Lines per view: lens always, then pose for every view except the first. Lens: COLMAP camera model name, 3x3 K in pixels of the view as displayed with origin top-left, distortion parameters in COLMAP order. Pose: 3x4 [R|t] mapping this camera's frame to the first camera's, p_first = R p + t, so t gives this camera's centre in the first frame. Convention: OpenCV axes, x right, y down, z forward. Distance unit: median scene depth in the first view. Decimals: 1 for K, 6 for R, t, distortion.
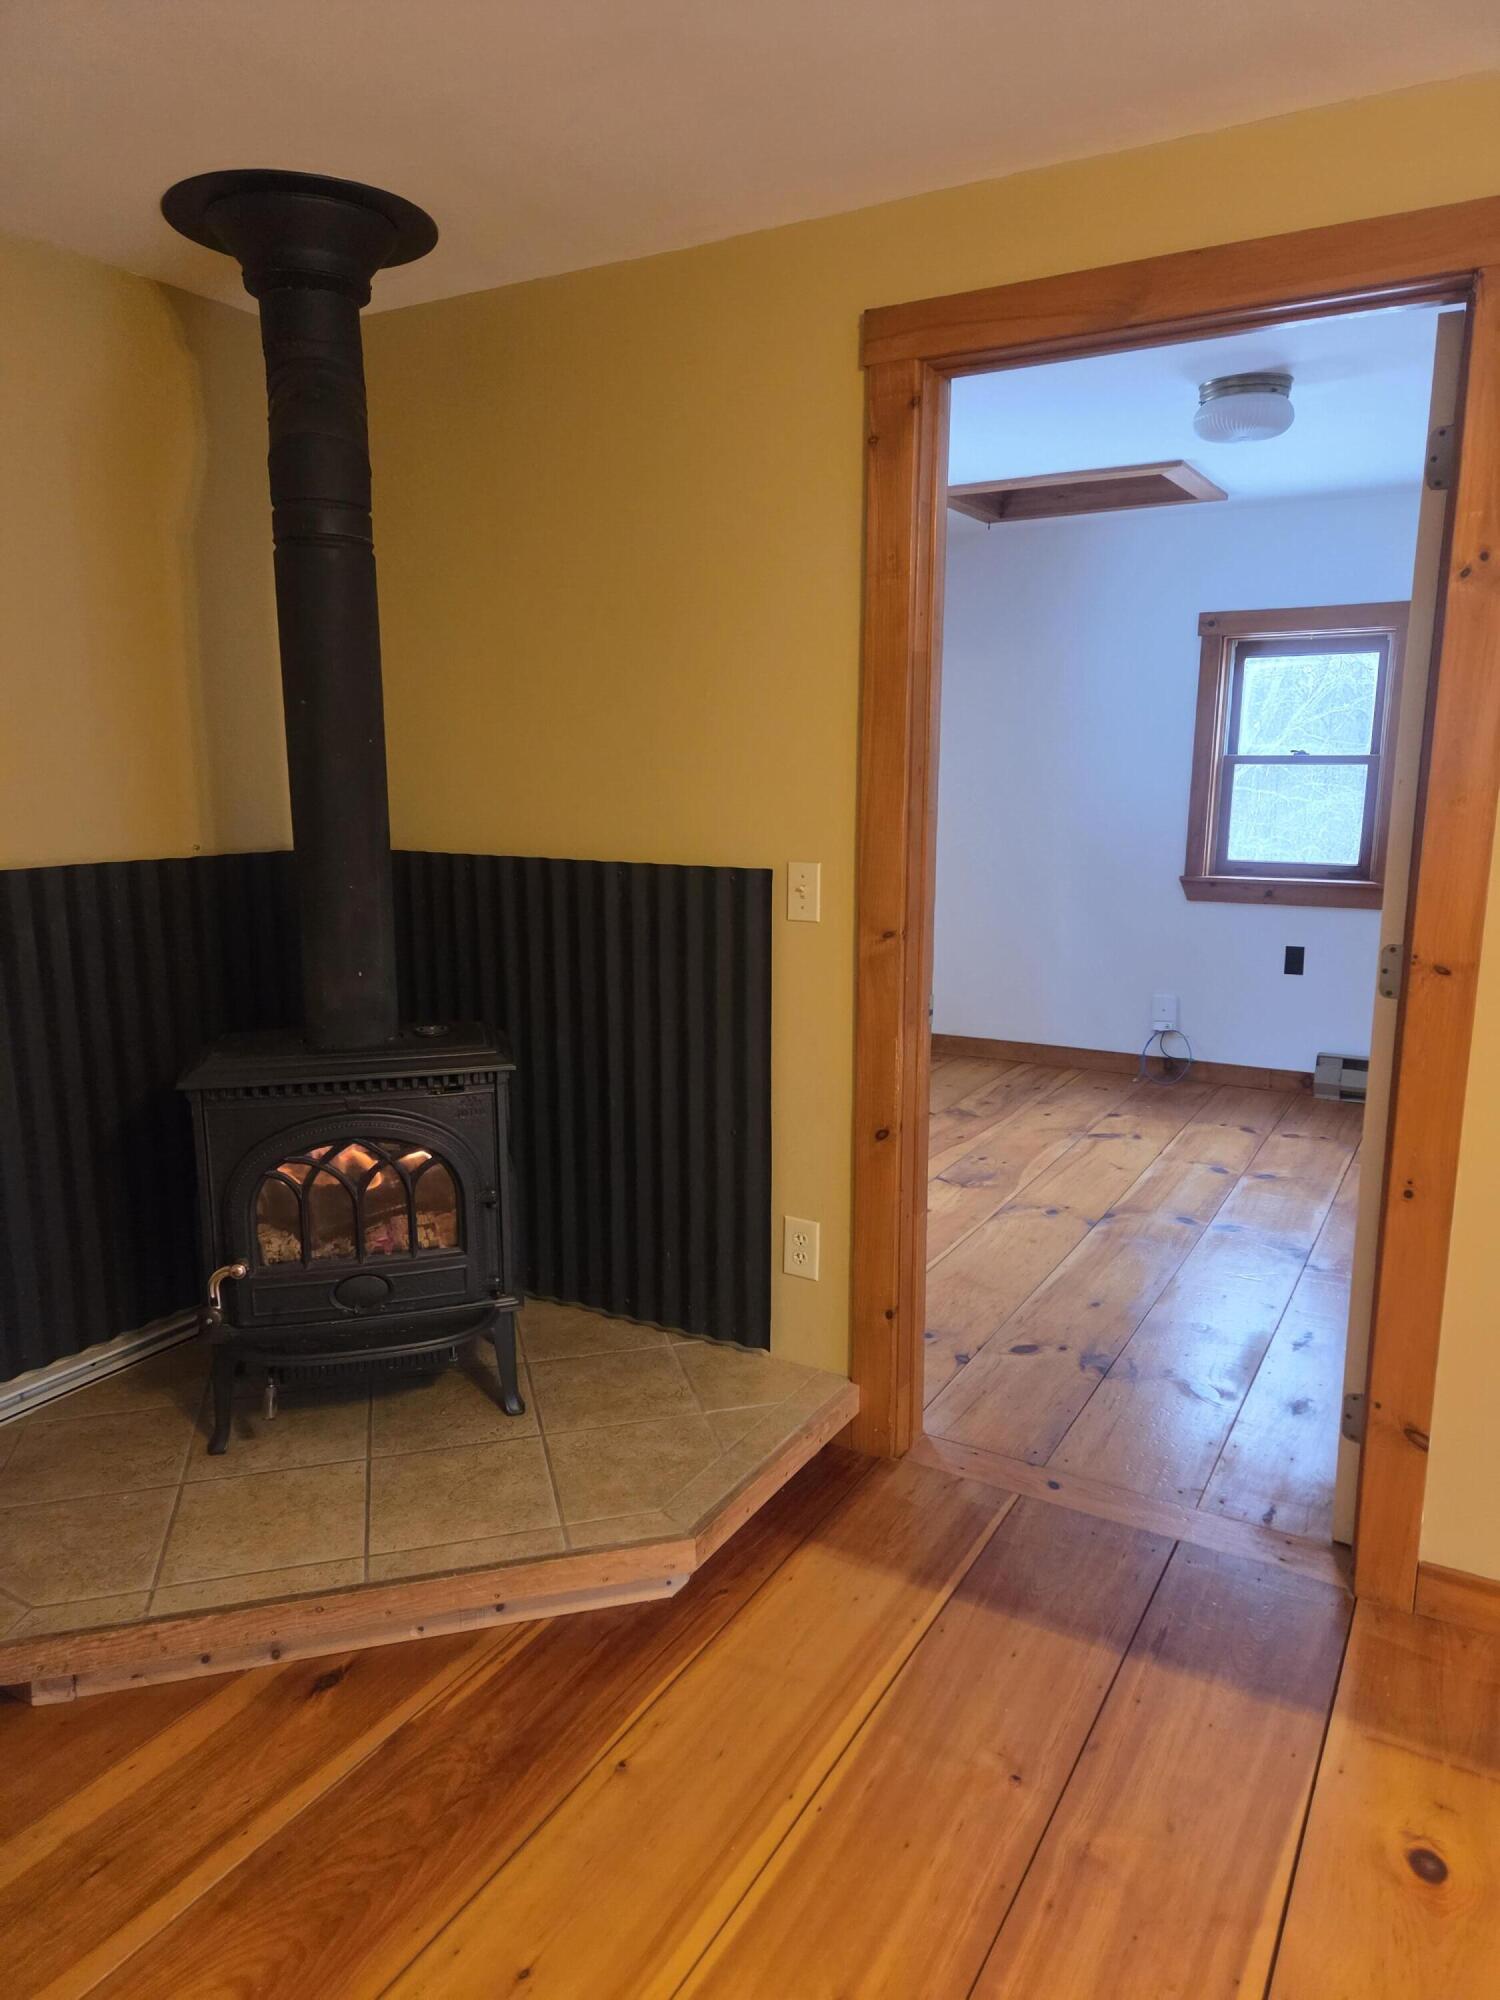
lens RADIAL K [[1341.2, 0, 744.2], [0, 1341.2, 1001.0], [0, 0, 1]] dist [0.047491, -0.033432]
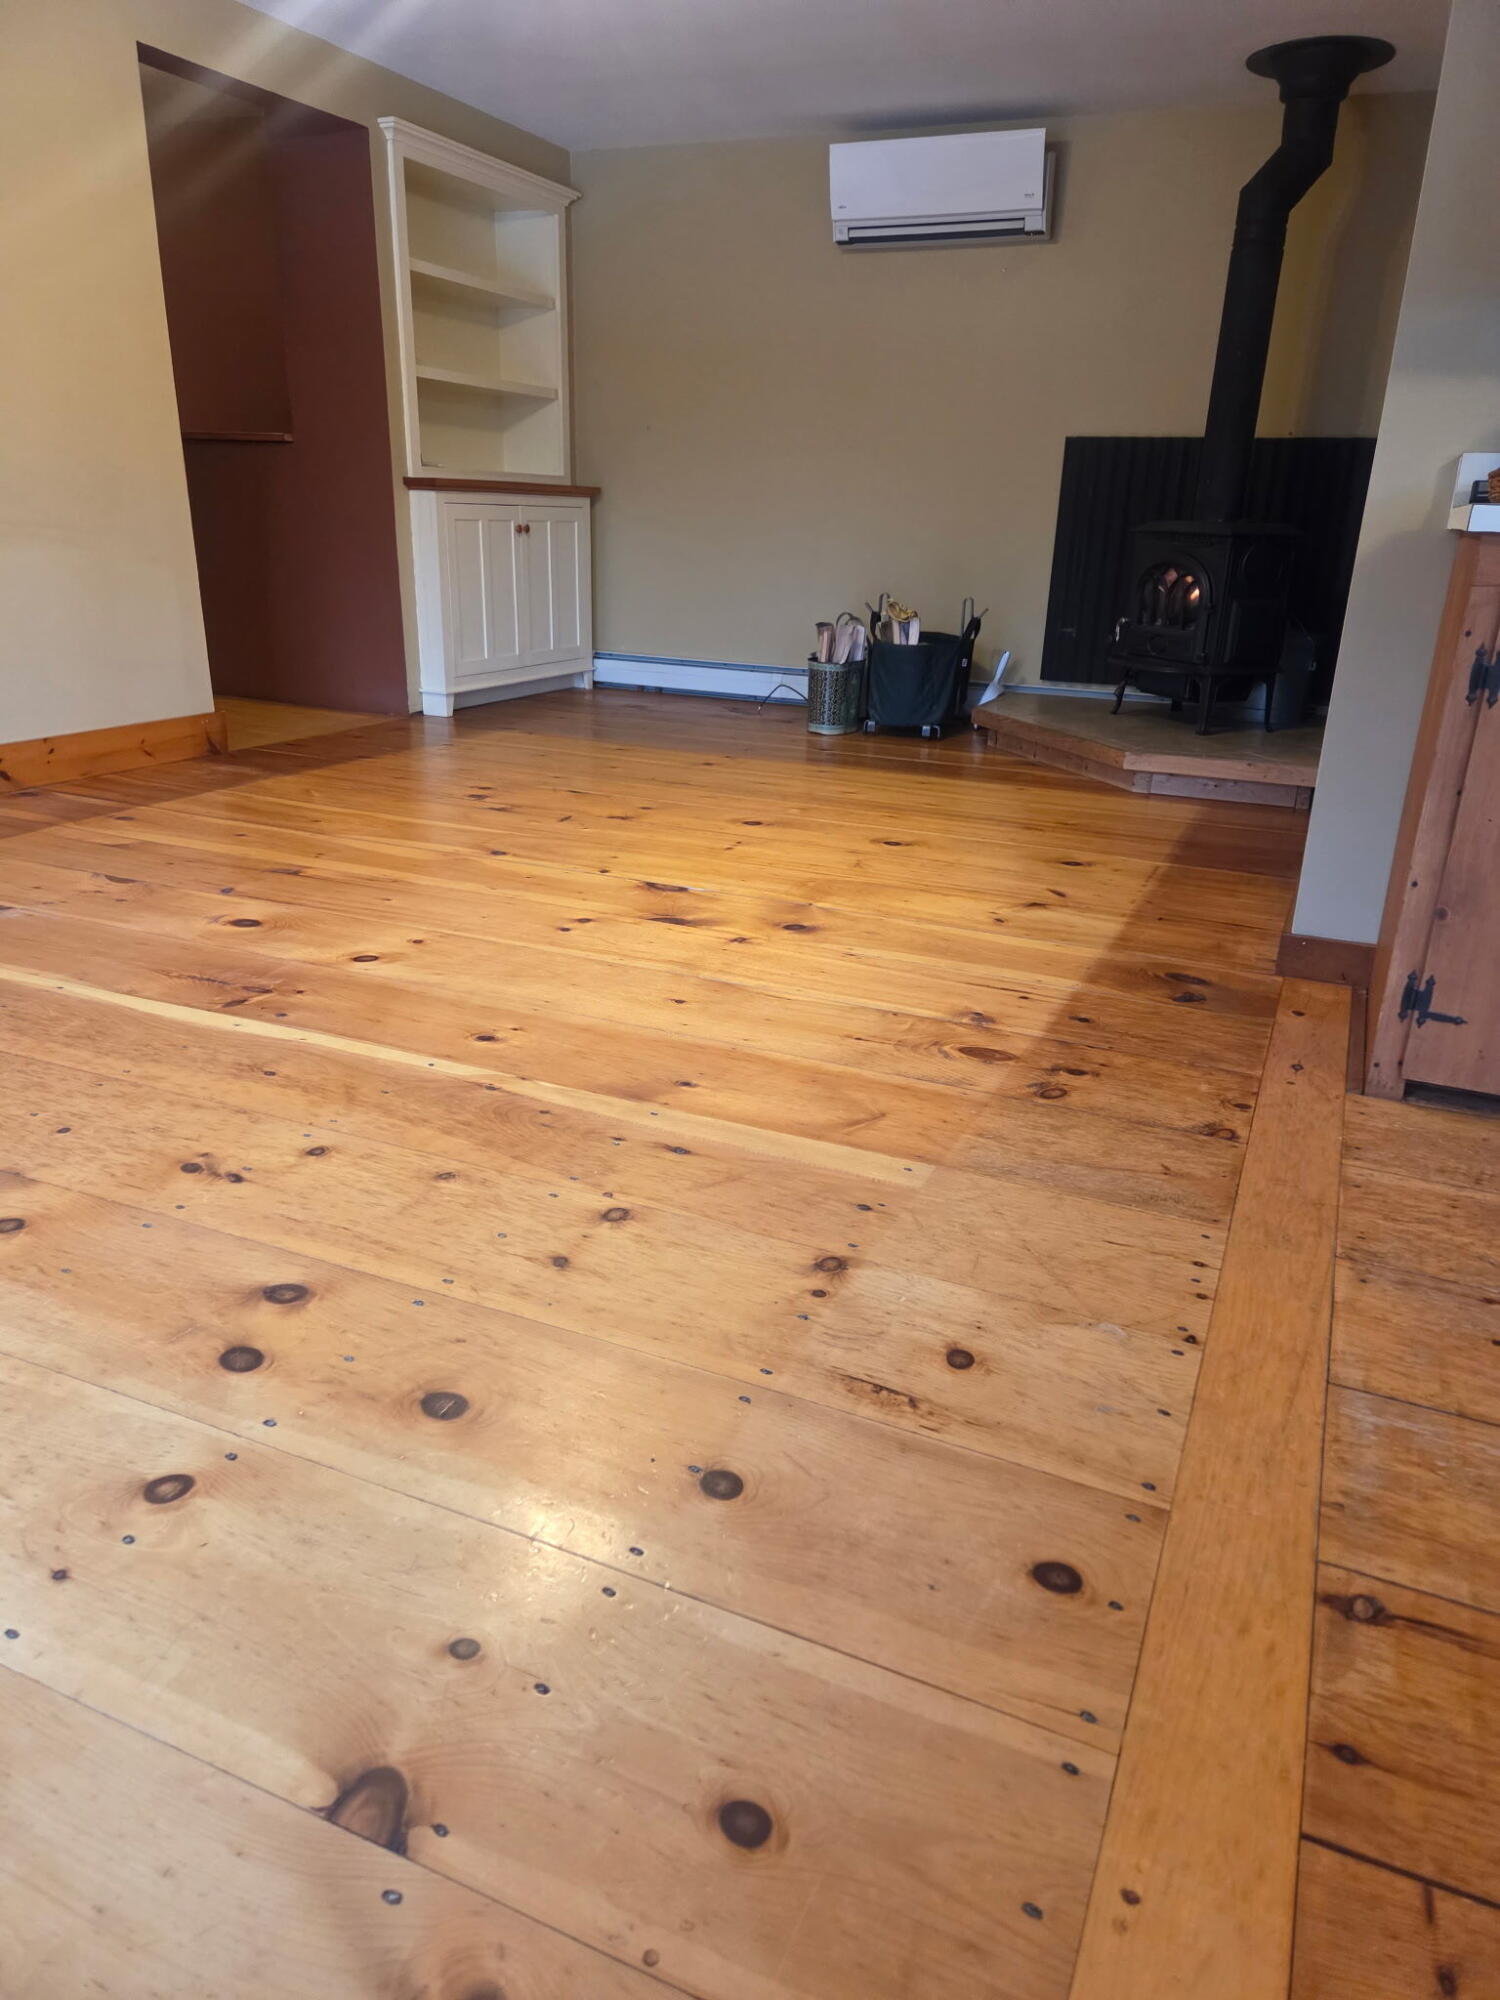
lens RADIAL K [[1349.4, 0, 764.8], [0, 1349.4, 998.0], [0, 0, 1]] dist [0.055284, -0.012689]
pose [[0.114001, 0.341851, -0.932814, 1.781337], [-0.210459, 0.925935, 0.313609, 0.188538], [0.970933, 0.160567, 0.177503, 0.134507]]
